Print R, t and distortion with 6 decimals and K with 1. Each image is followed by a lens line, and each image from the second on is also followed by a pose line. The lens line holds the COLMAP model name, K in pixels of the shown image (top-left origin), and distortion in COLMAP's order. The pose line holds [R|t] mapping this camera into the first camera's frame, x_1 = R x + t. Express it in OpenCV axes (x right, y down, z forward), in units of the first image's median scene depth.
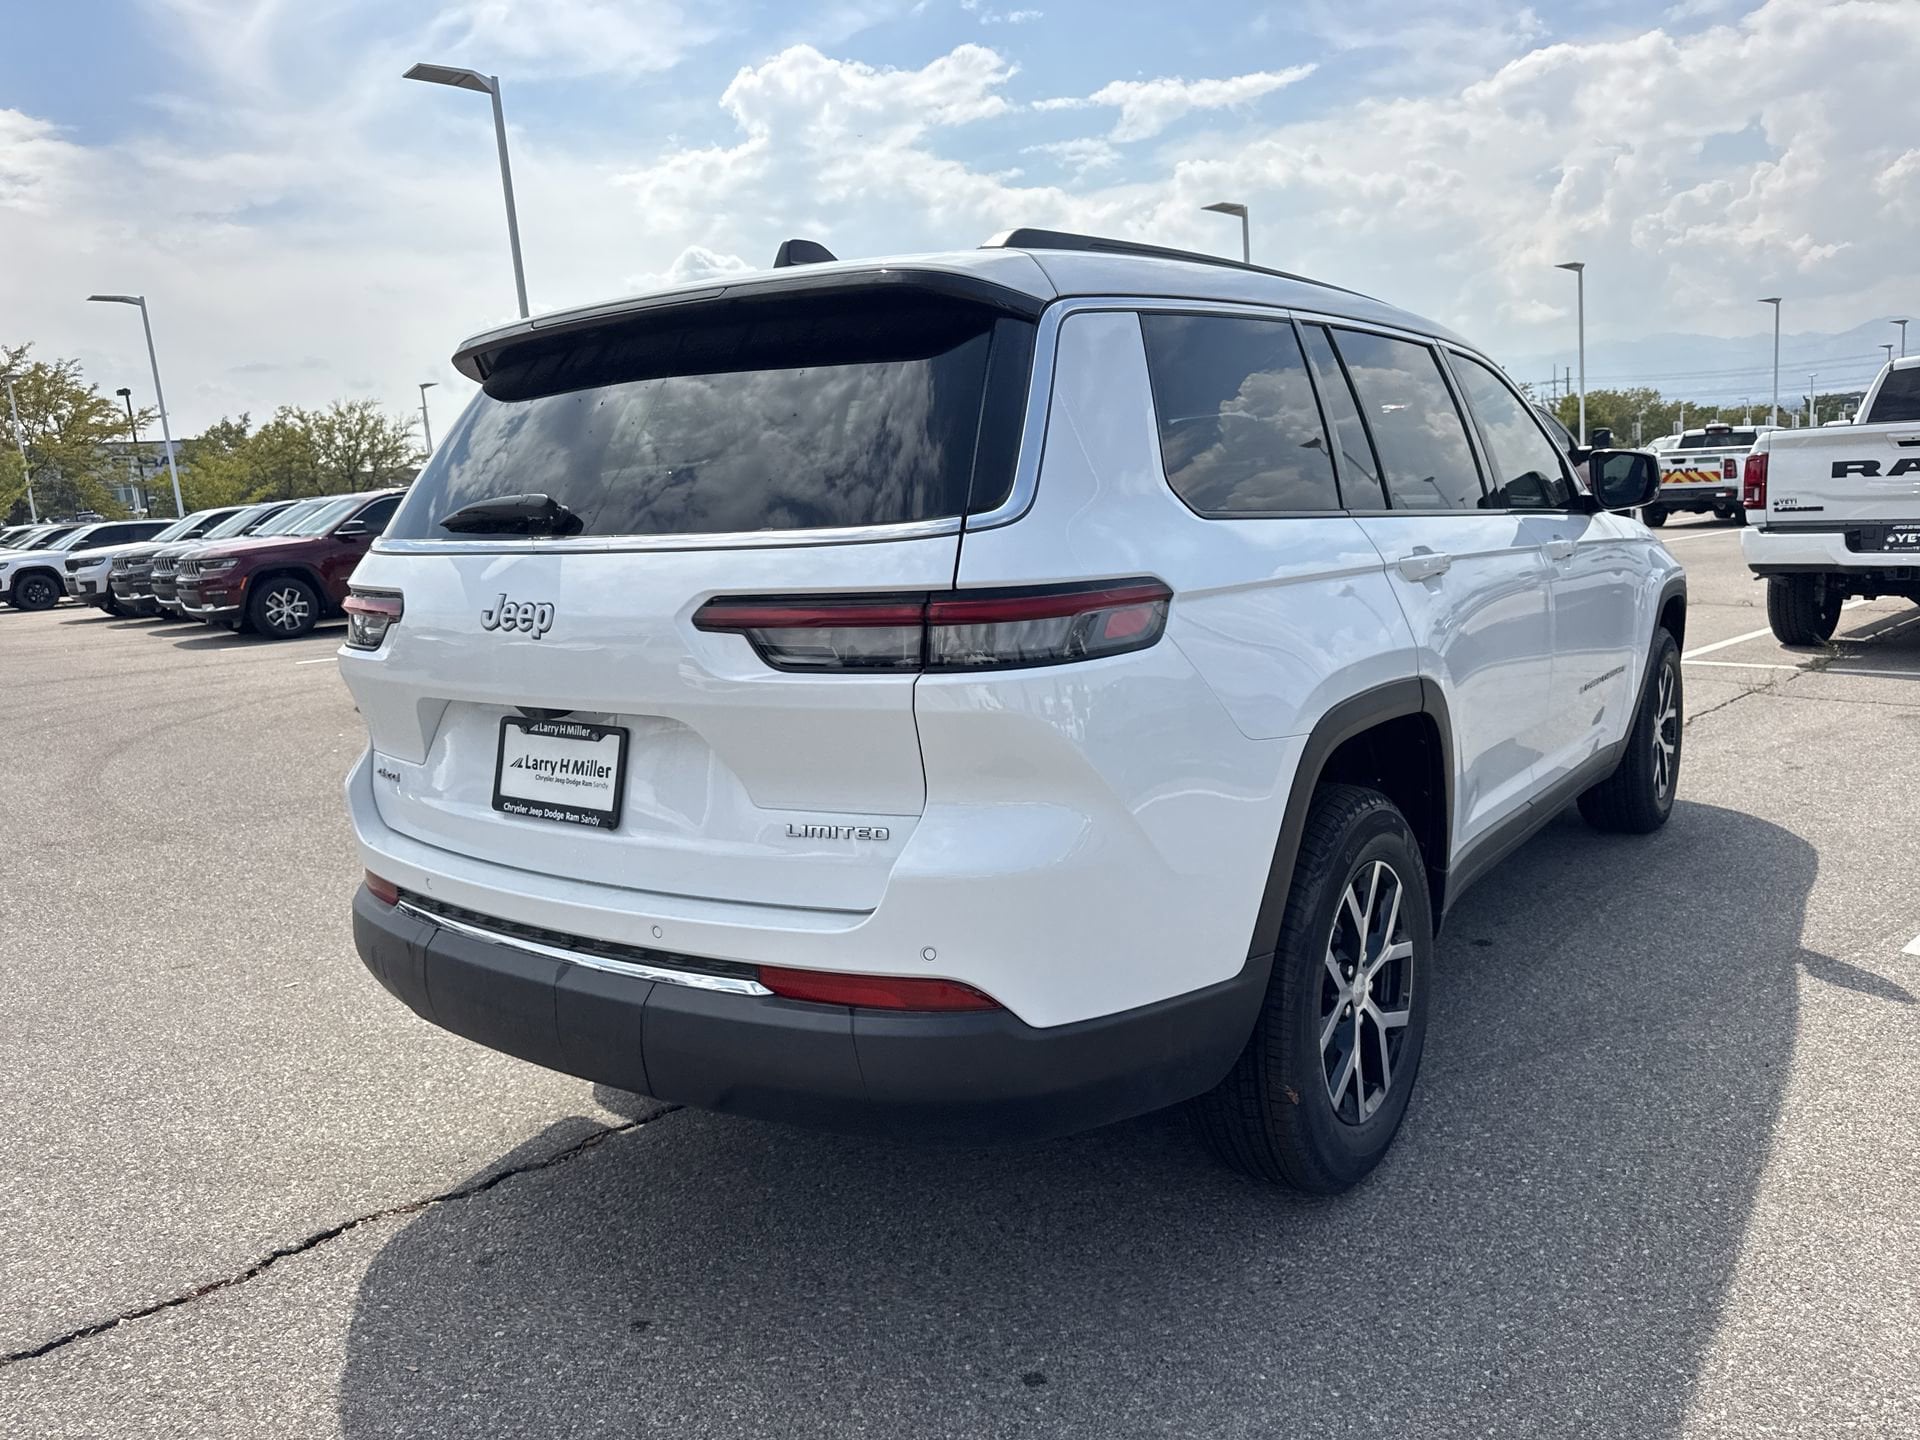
lens RADIAL K [[1418.0, 0, 960.0], [0, 1418.0, 720.0], [0, 0, 1]] dist [0.005463, -0.001810]
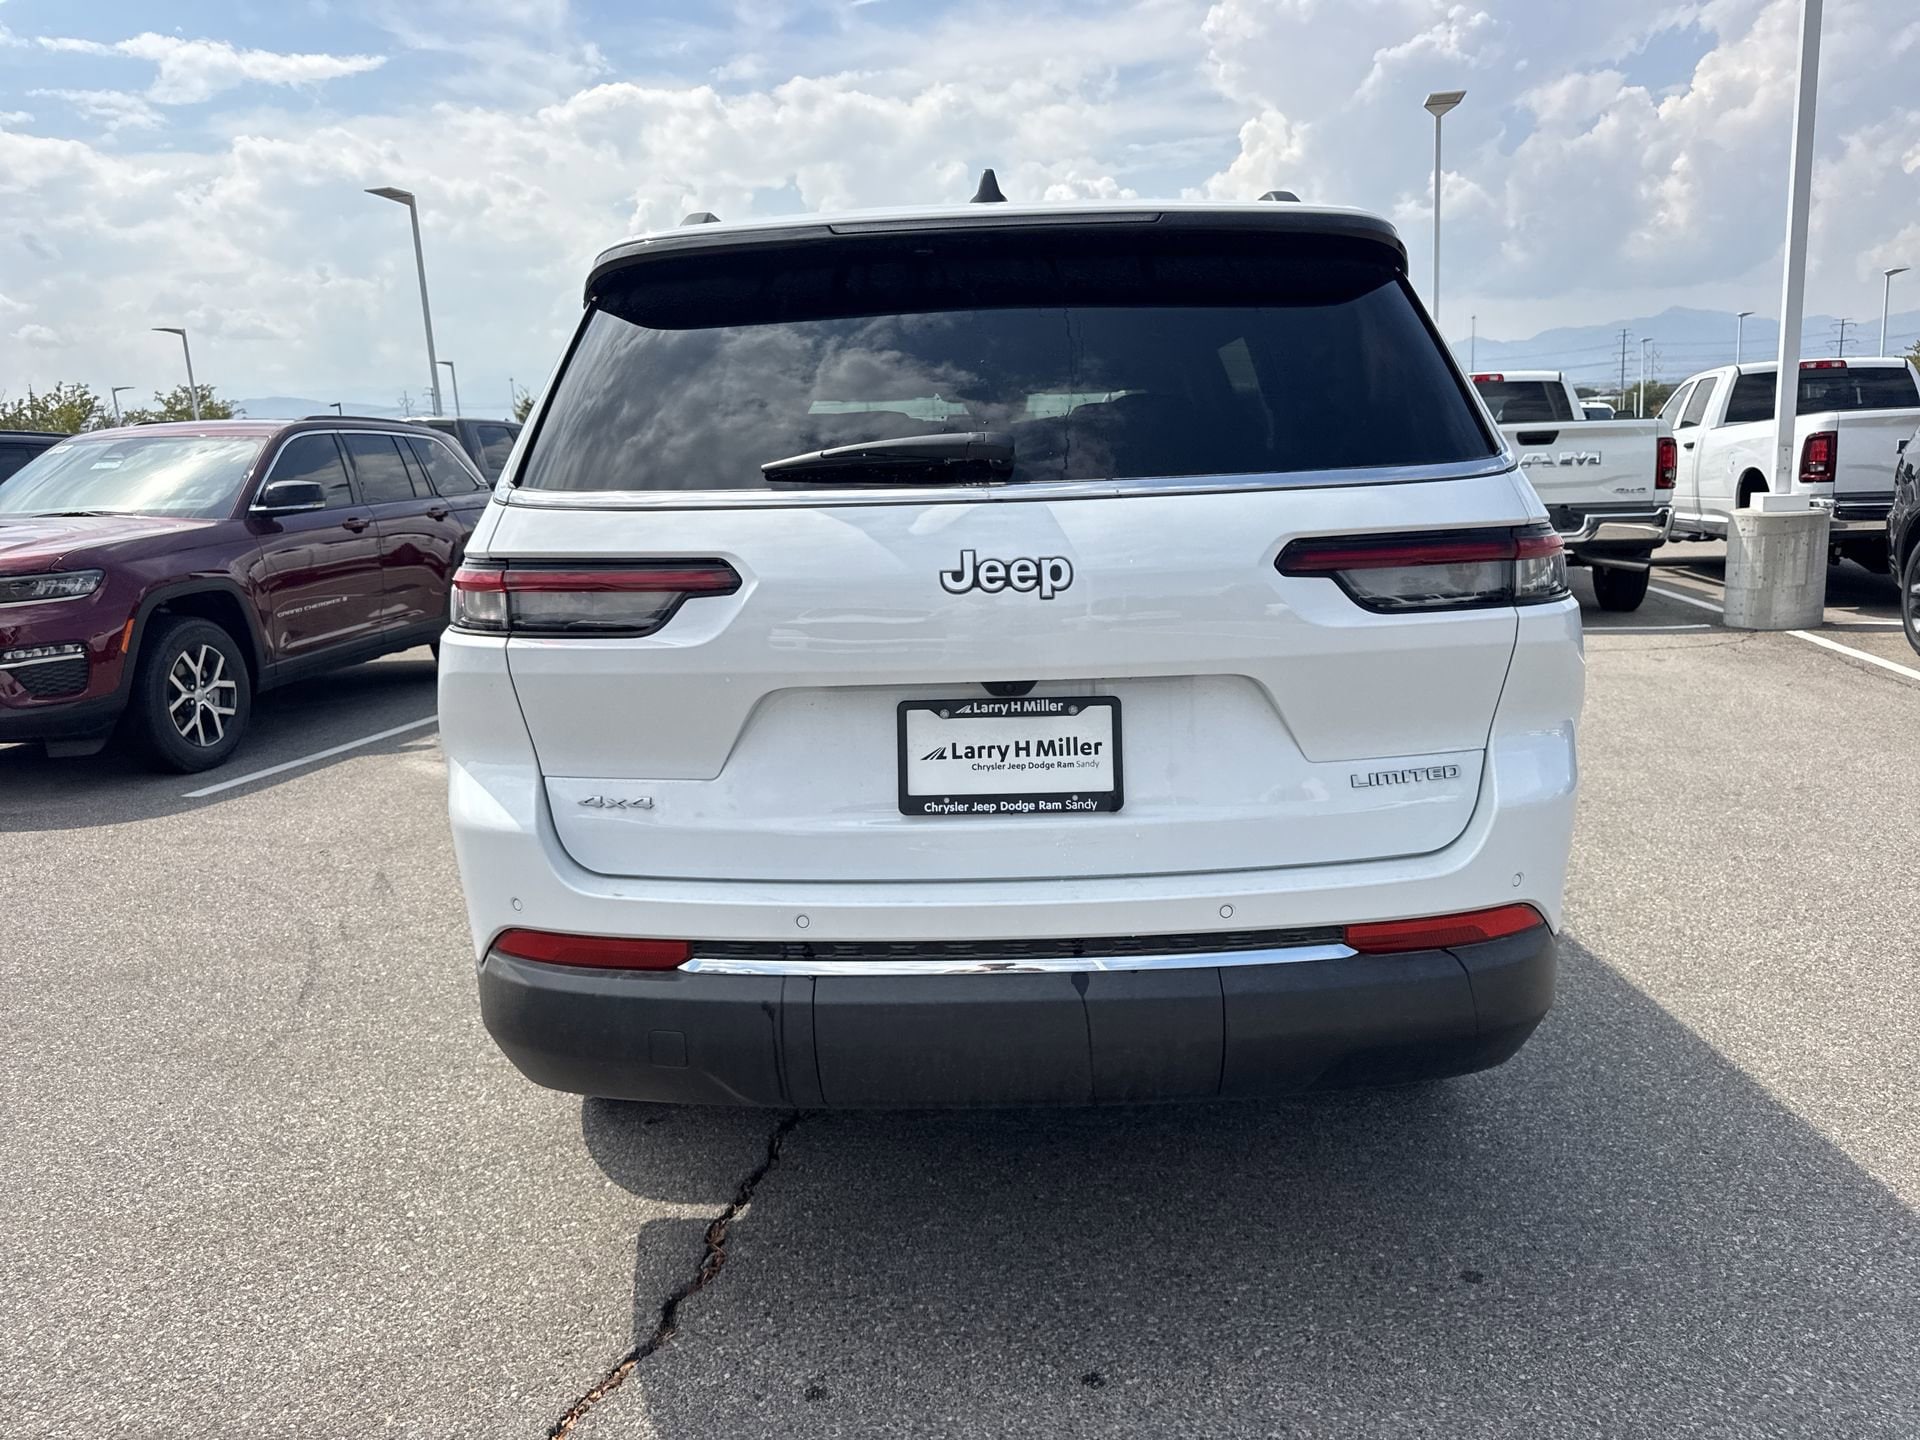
lens RADIAL K [[1419.3, 0, 949.8], [0, 1419.3, 689.1], [0, 0, 1]] dist [0.012840, -0.006183]
pose [[0.806356, -0.071540, 0.587088, -0.040038], [0.088670, 0.996061, -0.000411, -0.000359], [-0.584746, 0.052388, 0.809523, 0.016021]]
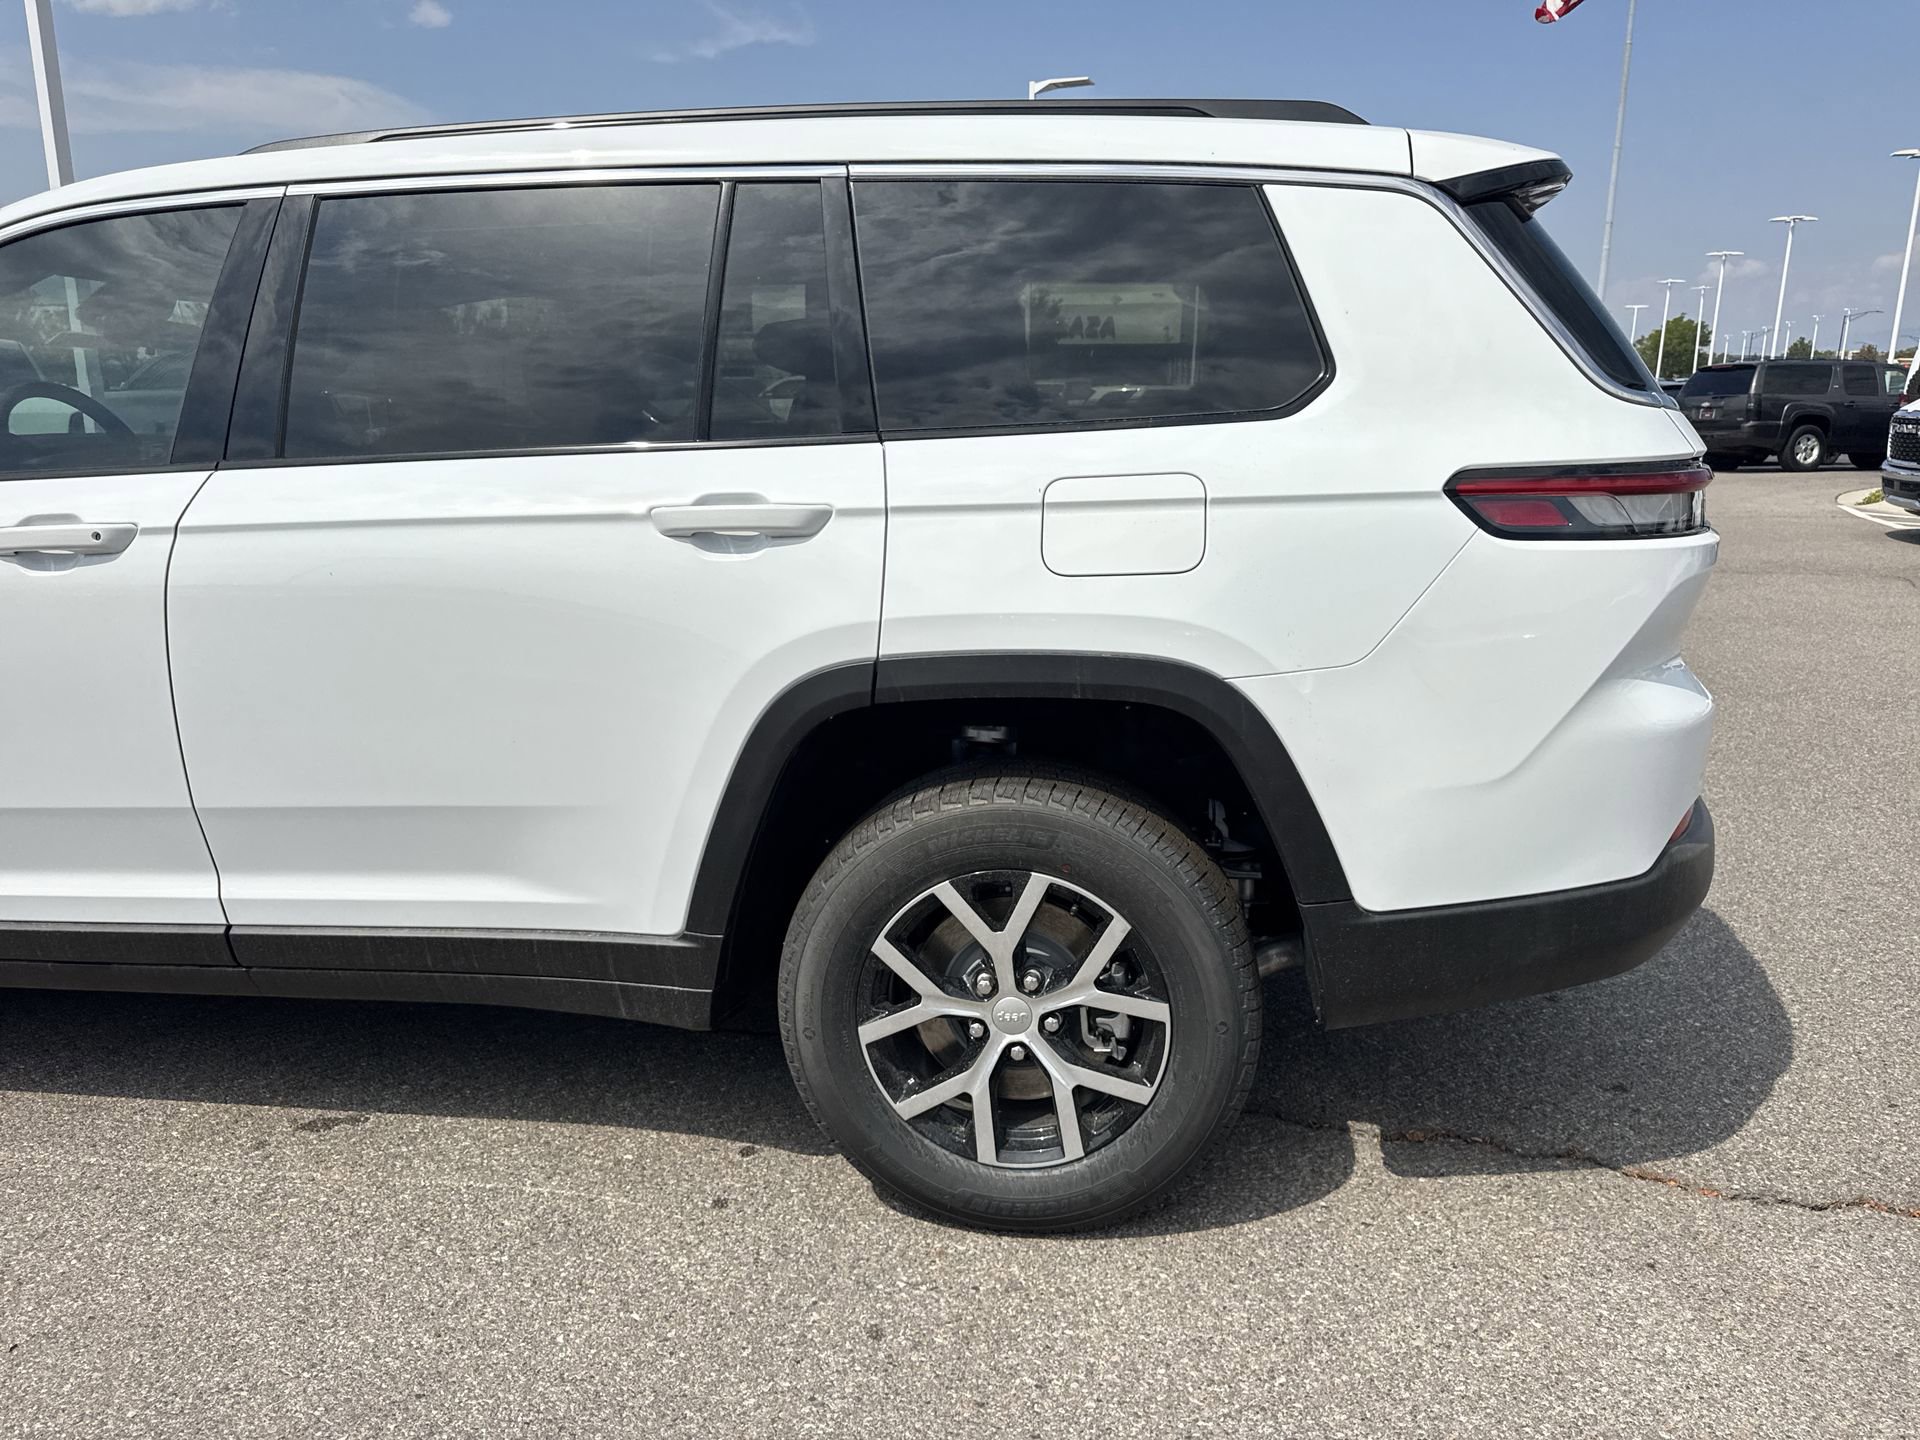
lens RADIAL K [[1447.6, 0, 983.8], [0, 1447.6, 716.9], [0, 0, 1]] dist [-0.000560, -0.008321]
pose [[-0.503502, -0.141084, 0.852397, -0.054425], [0.174326, 0.949698, 0.260161, -0.013544], [-0.846224, 0.279587, -0.453580, 0.101402]]
